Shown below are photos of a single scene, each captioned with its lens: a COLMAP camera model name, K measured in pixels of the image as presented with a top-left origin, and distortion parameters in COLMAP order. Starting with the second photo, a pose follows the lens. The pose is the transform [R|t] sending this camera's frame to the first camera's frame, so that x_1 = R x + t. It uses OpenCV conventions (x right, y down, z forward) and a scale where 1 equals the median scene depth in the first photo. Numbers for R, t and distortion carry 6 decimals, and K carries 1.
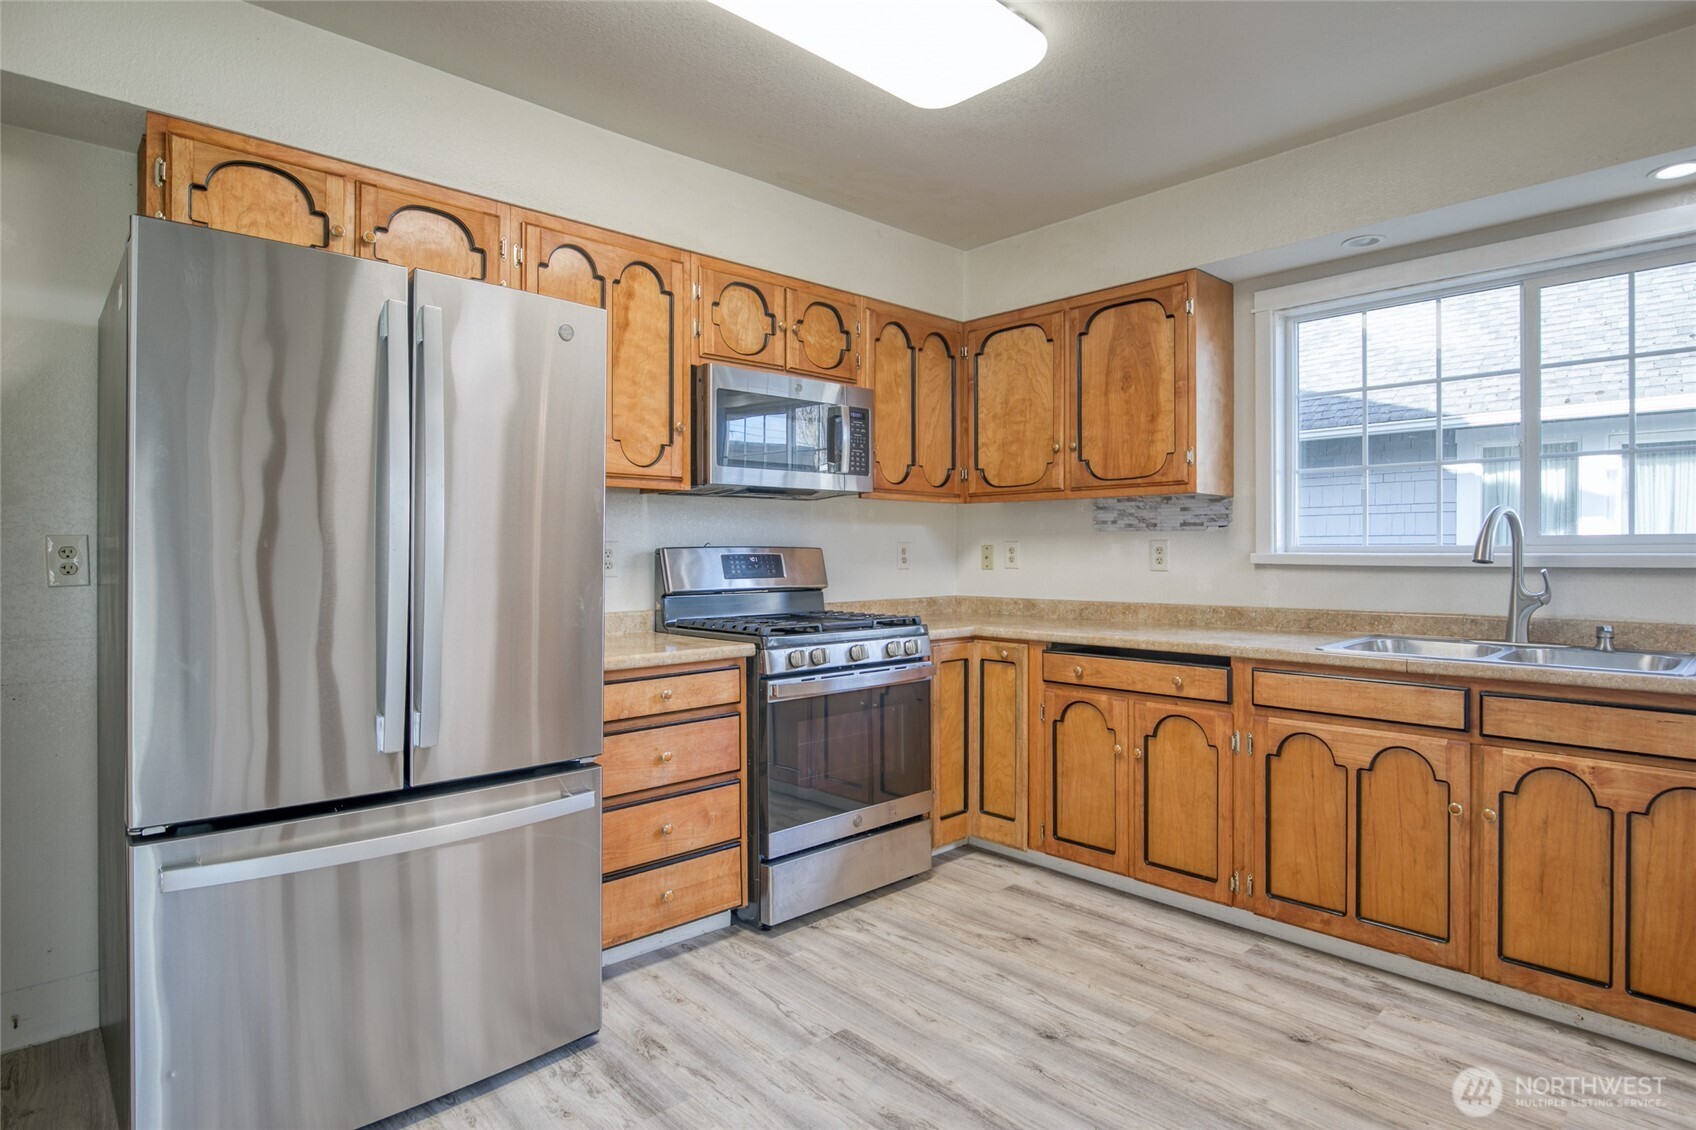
lens RADIAL K [[926.3, 0, 849.6], [0, 926.3, 535.6], [0, 0, 1]] dist [-0.011704, -0.000169]
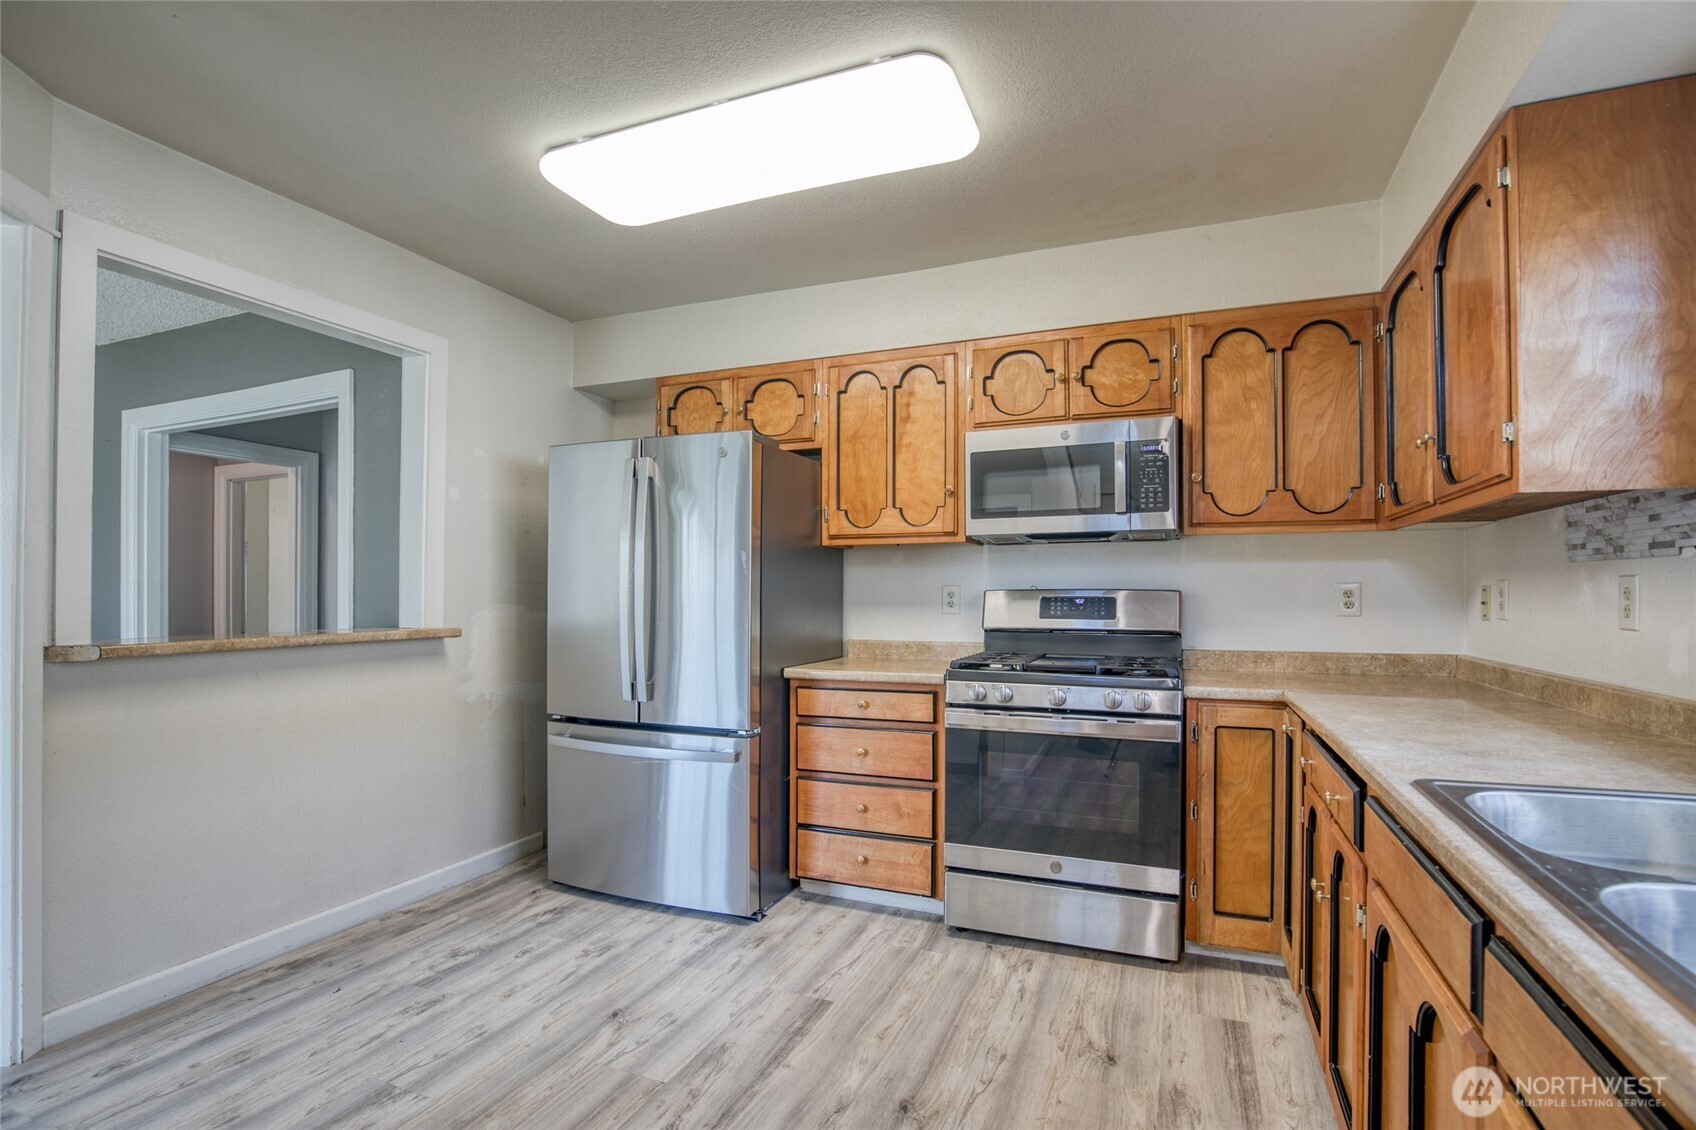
lens RADIAL K [[785.0, 0, 848.0], [0, 785.0, 565.0], [0, 0, 1]] dist [-0.024291, 0.000596]
pose [[0.413105, -0.030391, -0.910176, 0.751836], [0.014276, 0.999536, -0.026895, 0.006145], [0.910571, -0.001883, 0.413348, 0.498764]]
